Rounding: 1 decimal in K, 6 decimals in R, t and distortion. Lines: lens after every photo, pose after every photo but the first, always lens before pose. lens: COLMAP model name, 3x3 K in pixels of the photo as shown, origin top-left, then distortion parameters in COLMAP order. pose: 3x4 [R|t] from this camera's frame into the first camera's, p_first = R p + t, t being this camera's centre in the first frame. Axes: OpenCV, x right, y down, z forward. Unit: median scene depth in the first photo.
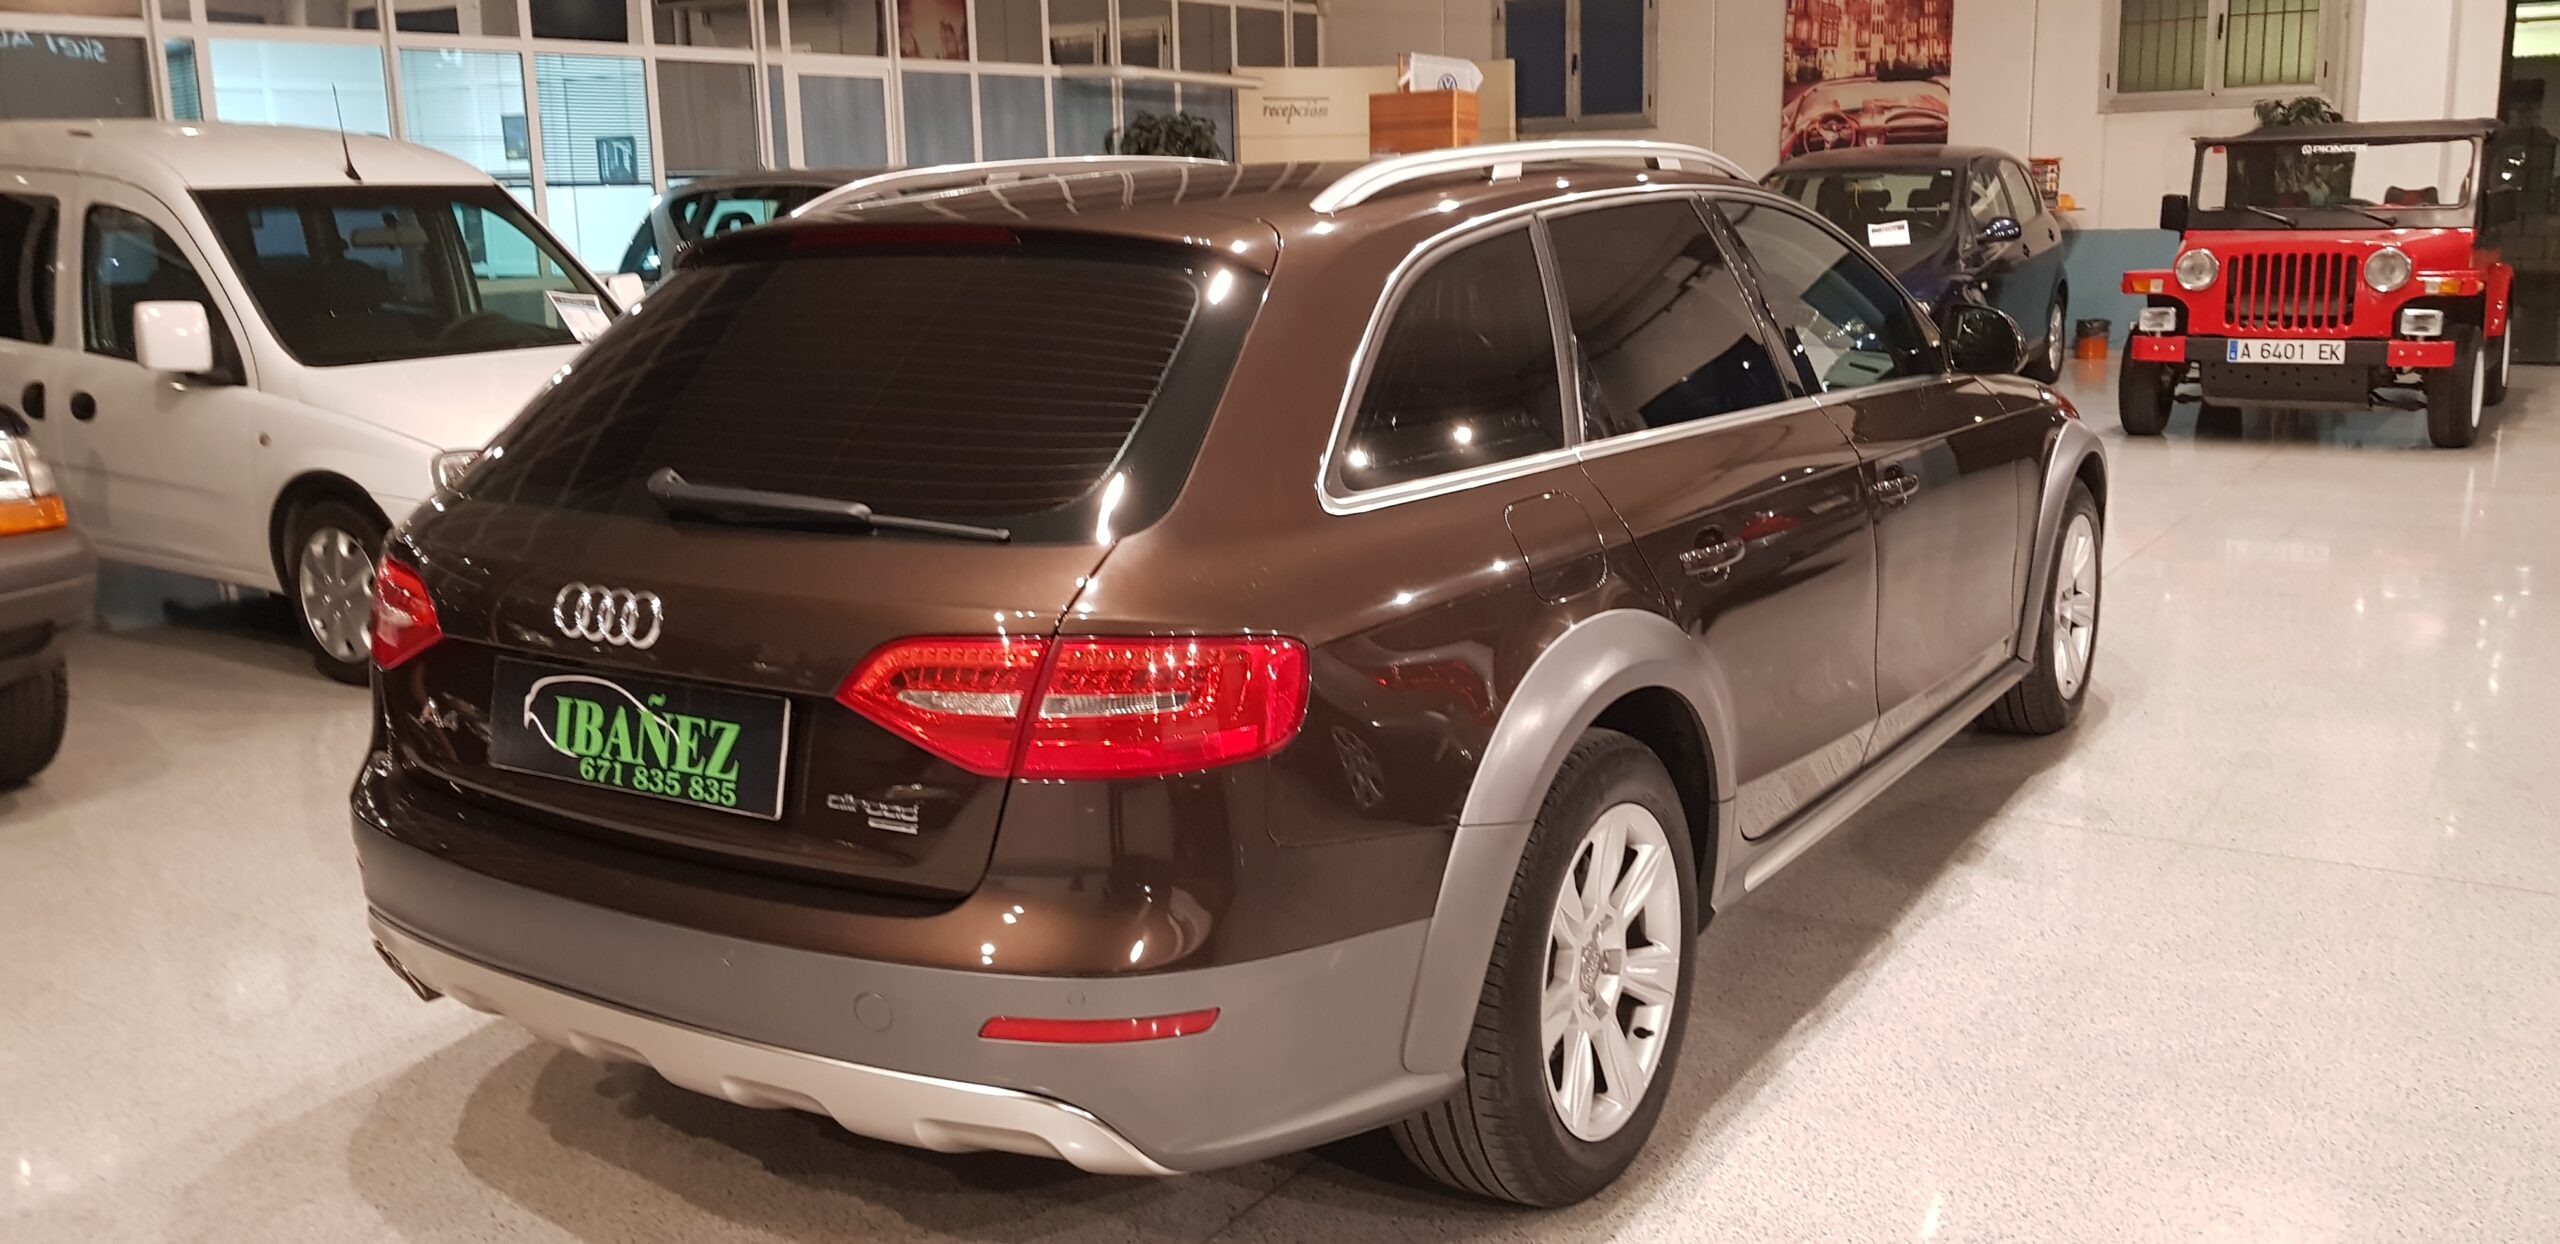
lens RADIAL K [[1963.1, 0, 1273.9], [0, 1963.1, 685.2], [0, 0, 1]] dist [-0.002487, -0.012898]
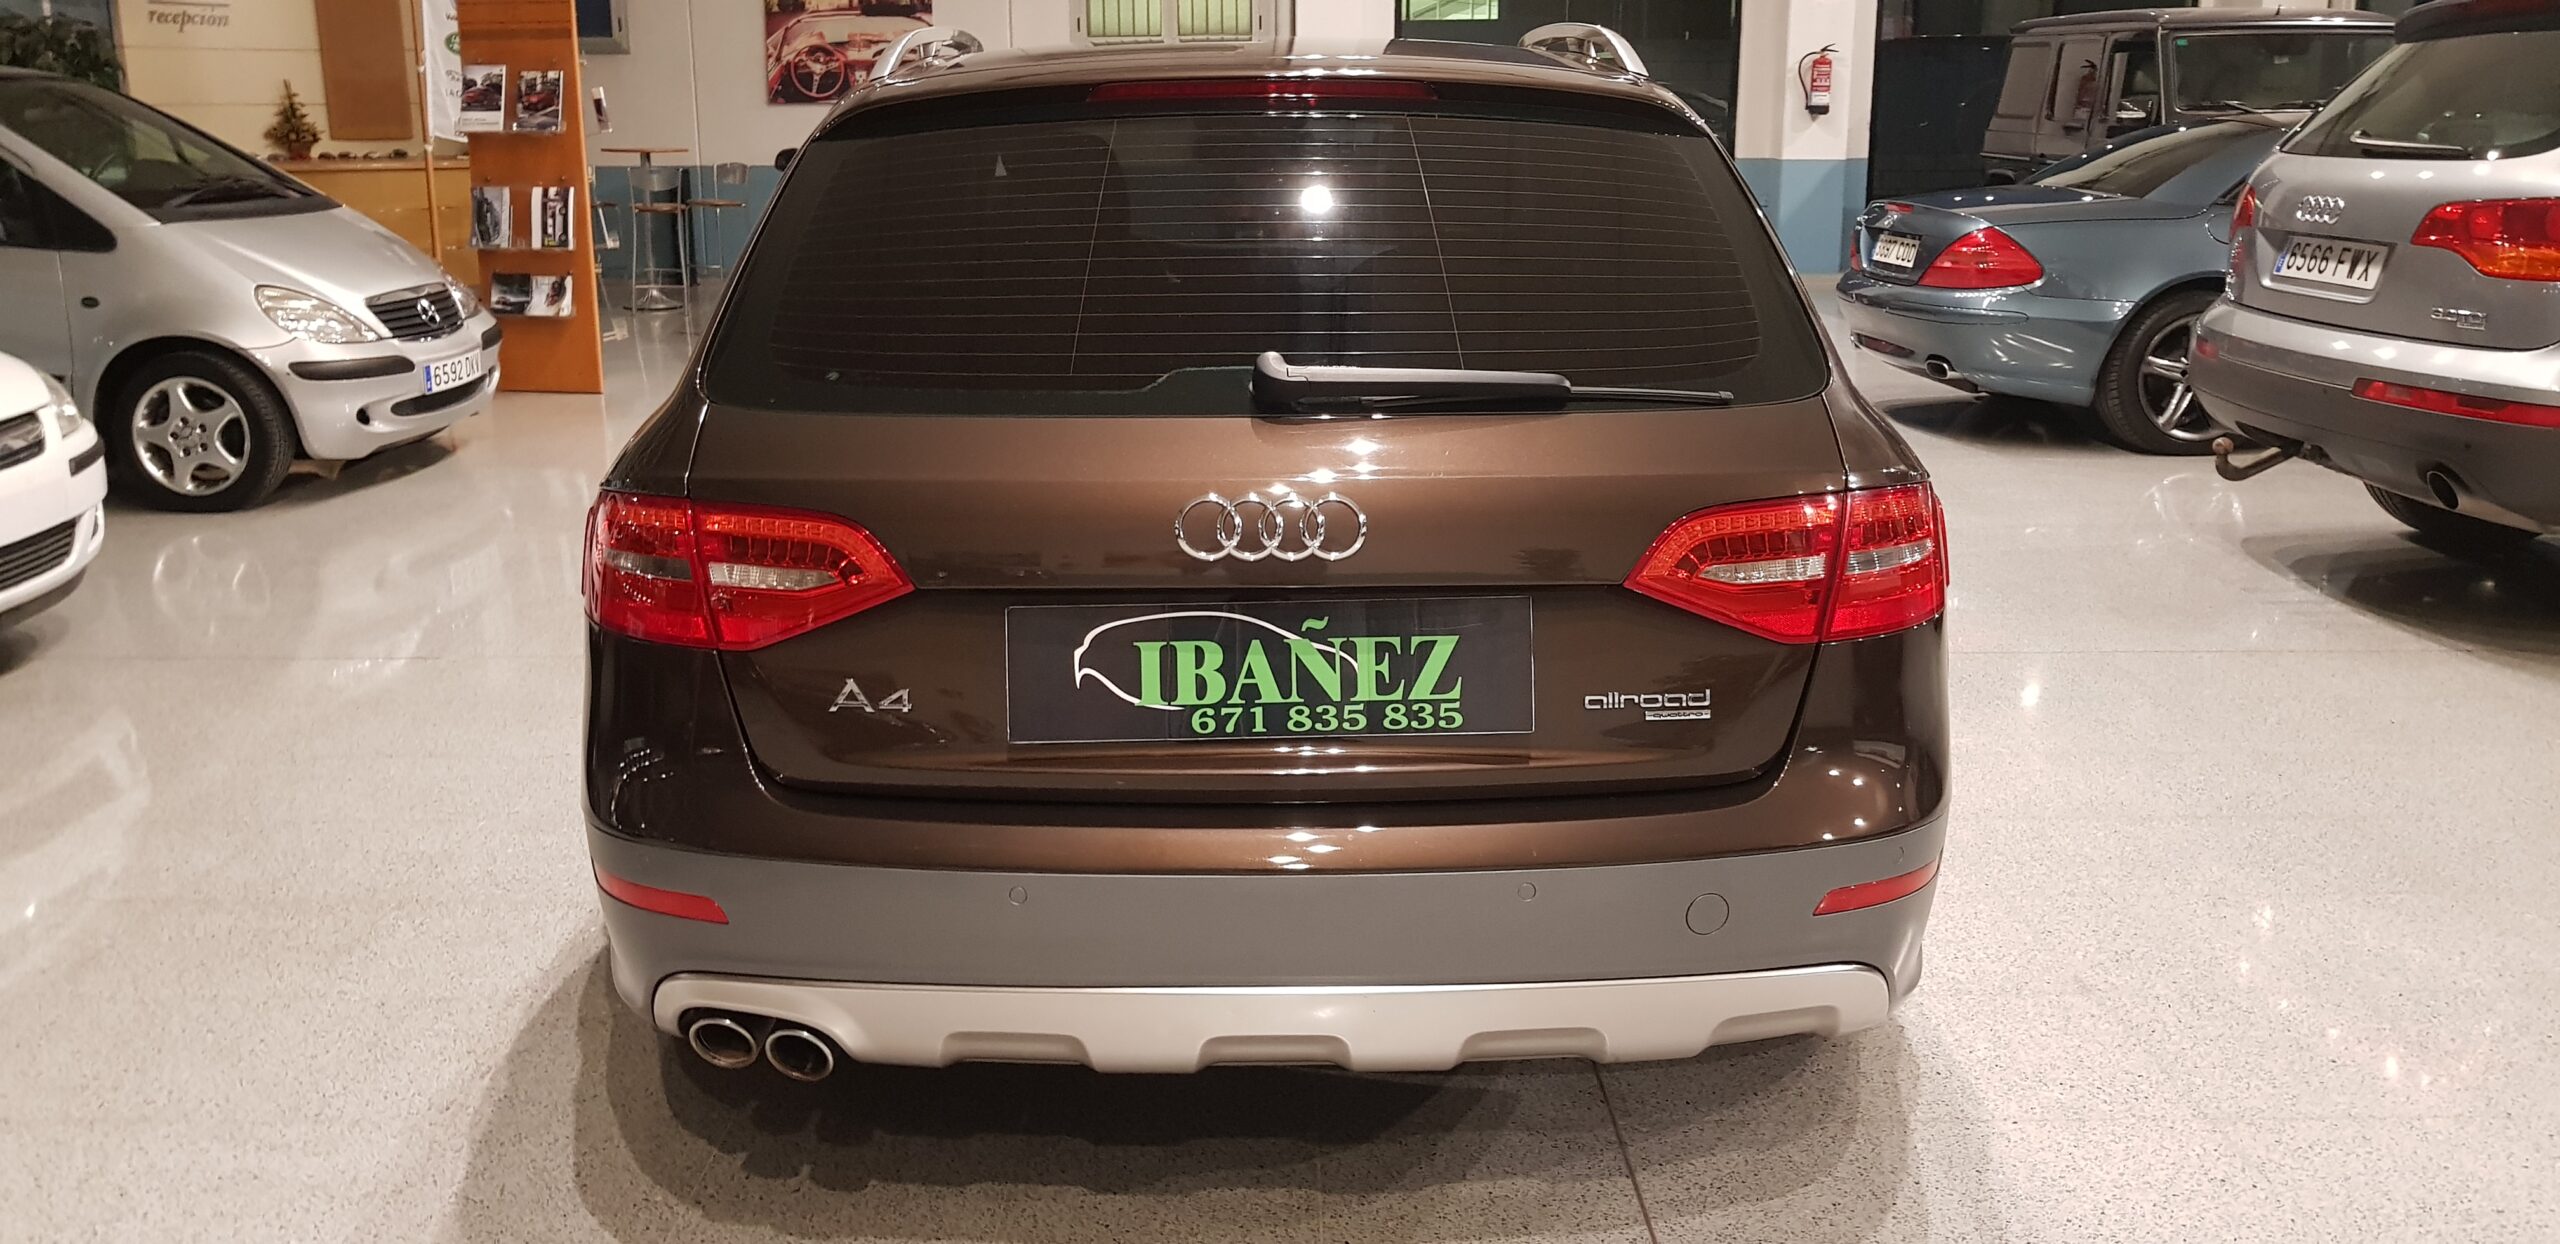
lens RADIAL K [[1963.1, 0, 1273.9], [0, 1963.1, 685.2], [0, 0, 1]] dist [-0.002487, -0.012898]
pose [[0.833270, -0.132145, 0.536841, -0.764467], [0.117641, 0.991158, 0.061378, -0.019669], [-0.540205, 0.012010, 0.841448, 0.288379]]
